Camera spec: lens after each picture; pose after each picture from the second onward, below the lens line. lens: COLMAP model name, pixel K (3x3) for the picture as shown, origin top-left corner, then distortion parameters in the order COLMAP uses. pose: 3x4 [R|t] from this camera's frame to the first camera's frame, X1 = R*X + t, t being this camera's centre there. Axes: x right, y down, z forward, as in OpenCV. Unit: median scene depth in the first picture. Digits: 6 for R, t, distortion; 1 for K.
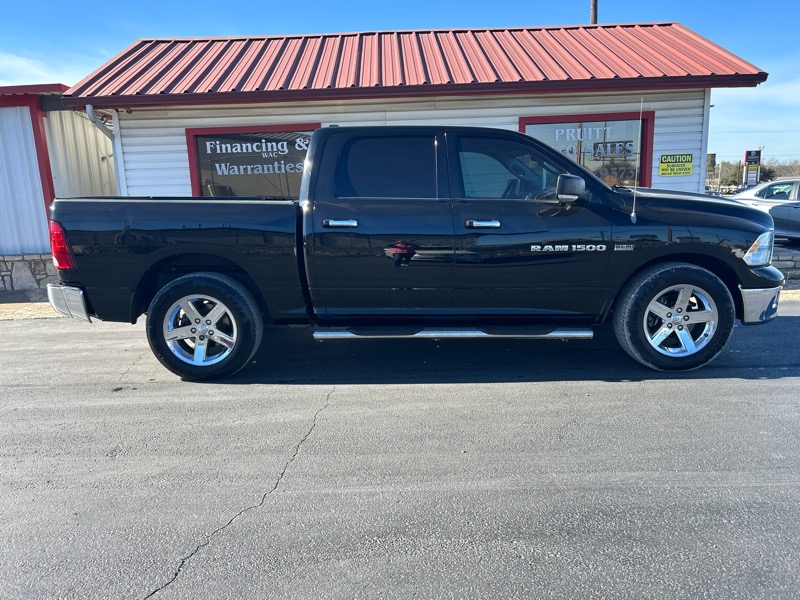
lens RADIAL K [[608.8, 0, 396.1], [0, 608.8, 303.2], [0, 0, 1]] dist [0.044994, -0.051719]
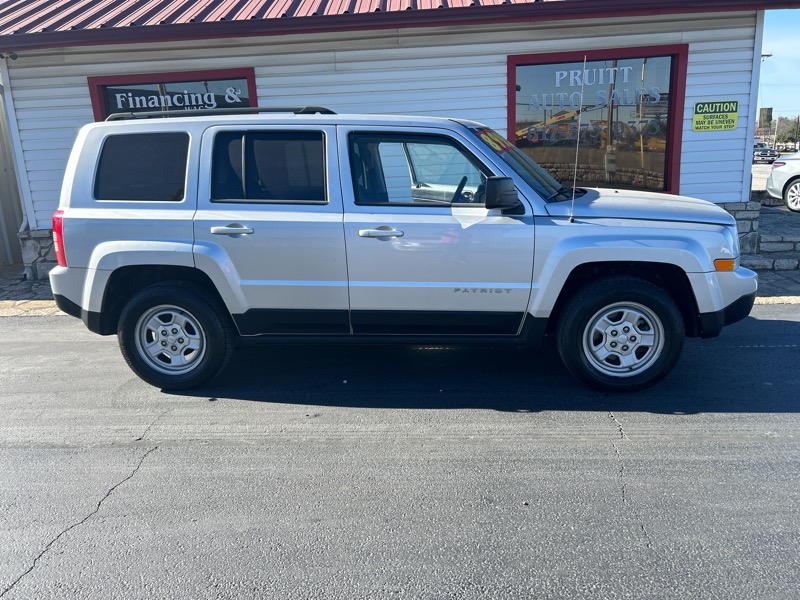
lens RADIAL K [[608.8, 0, 398.7], [0, 608.8, 301.4], [0, 0, 1]] dist [0.044994, -0.051719]
pose [[0.998209, 0.004998, -0.059606, 0.110106], [-0.001529, 0.998310, 0.058100, -0.039046], [0.059795, -0.057905, 0.996530, 0.202403]]
